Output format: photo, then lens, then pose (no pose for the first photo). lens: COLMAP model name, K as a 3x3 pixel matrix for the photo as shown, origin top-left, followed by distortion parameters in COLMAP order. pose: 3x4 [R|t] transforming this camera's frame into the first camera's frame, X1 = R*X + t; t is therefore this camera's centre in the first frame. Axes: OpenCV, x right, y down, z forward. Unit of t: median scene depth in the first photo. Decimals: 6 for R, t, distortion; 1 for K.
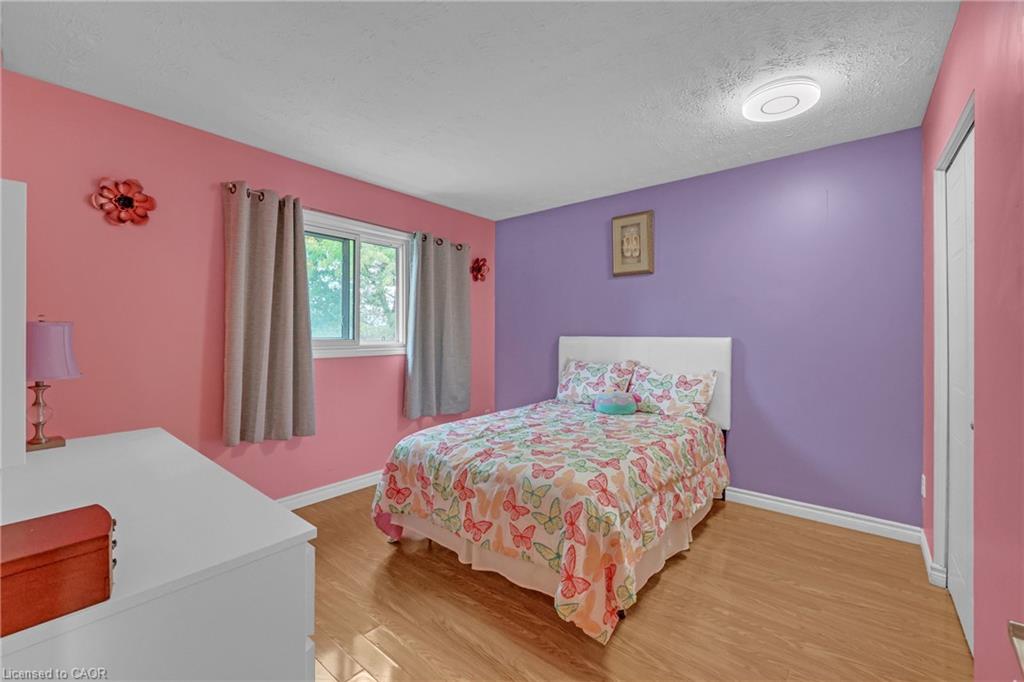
lens RADIAL K [[417.4, 0, 510.2], [0, 417.4, 335.3], [0, 0, 1]] dist [-0.000866, -0.000074]
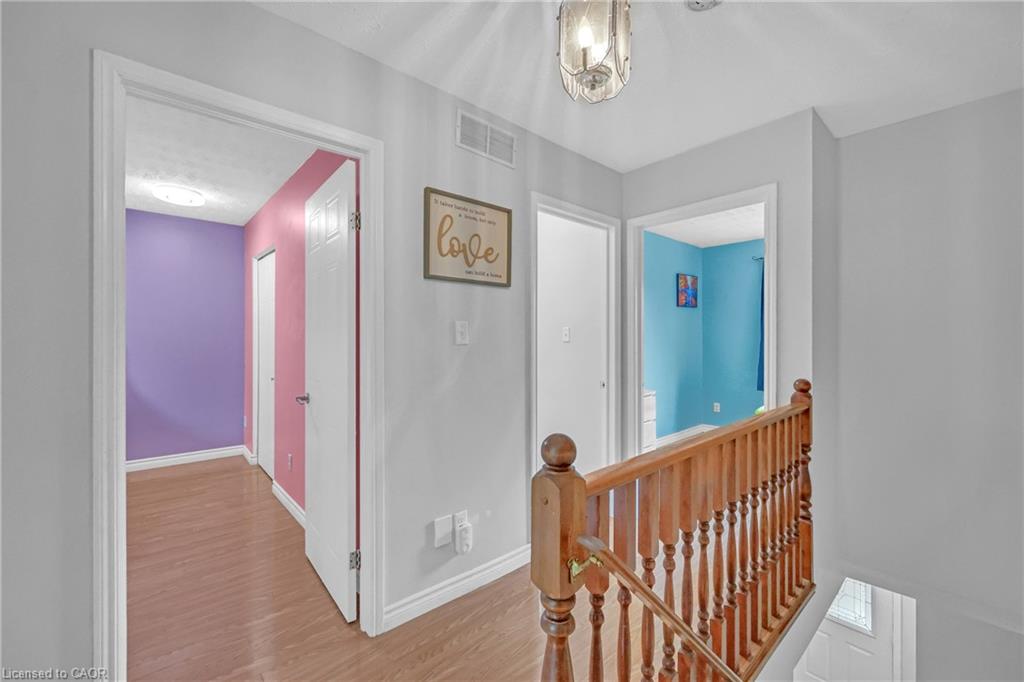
lens RADIAL K [[417.4, 0, 511.6], [0, 417.4, 340.9], [0, 0, 1]] dist [-0.000866, -0.000074]
pose [[0.157469, -0.002561, 0.987521, -0.426148], [-0.000779, 0.999996, 0.002718, -0.001346], [-0.987524, -0.001198, 0.157466, -0.302357]]
